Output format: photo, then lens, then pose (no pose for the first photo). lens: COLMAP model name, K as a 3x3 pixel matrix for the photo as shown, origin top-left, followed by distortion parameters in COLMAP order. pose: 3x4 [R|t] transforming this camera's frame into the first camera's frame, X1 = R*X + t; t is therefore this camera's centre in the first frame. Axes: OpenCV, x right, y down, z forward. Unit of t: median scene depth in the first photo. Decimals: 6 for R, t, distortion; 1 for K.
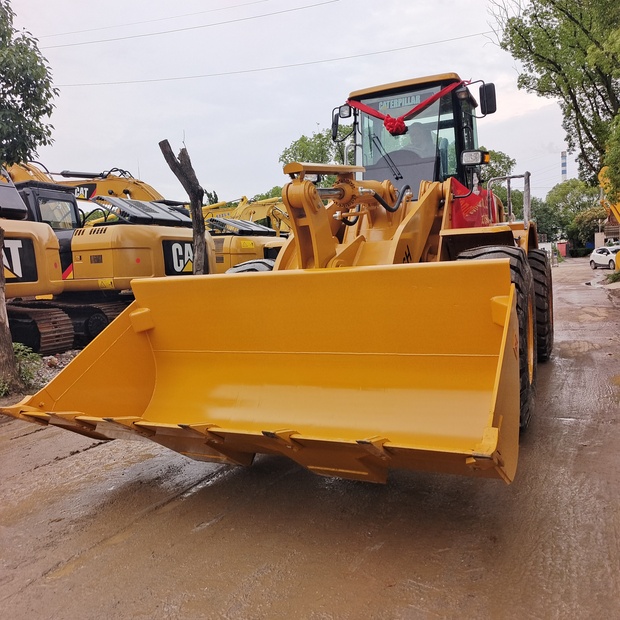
lens RADIAL K [[572.4, 0, 316.8], [0, 572.4, 316.7], [0, 0, 1]] dist [0.026652, 0.017838]
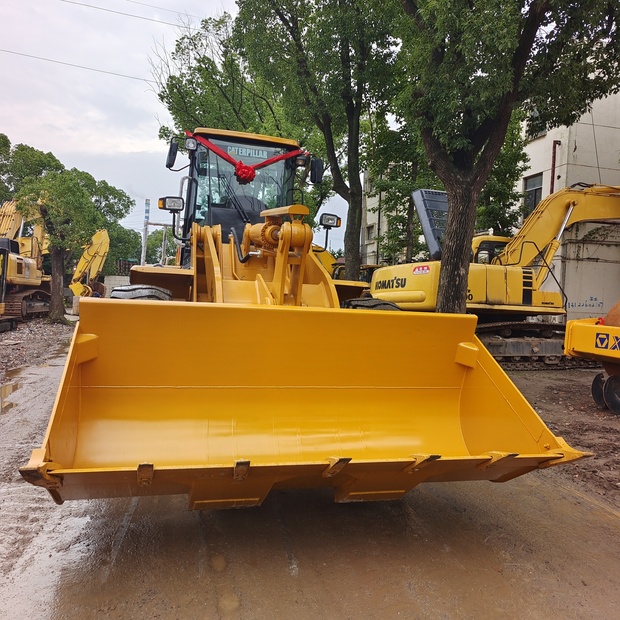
lens RADIAL K [[572.4, 0, 316.8], [0, 572.4, 316.7], [0, 0, 1]] dist [0.026652, 0.017838]
pose [[0.740280, 0.075057, 0.668096, -0.568814], [-0.032734, 0.996594, -0.075692, 0.011540], [-0.671501, 0.034164, 0.740215, 0.169357]]
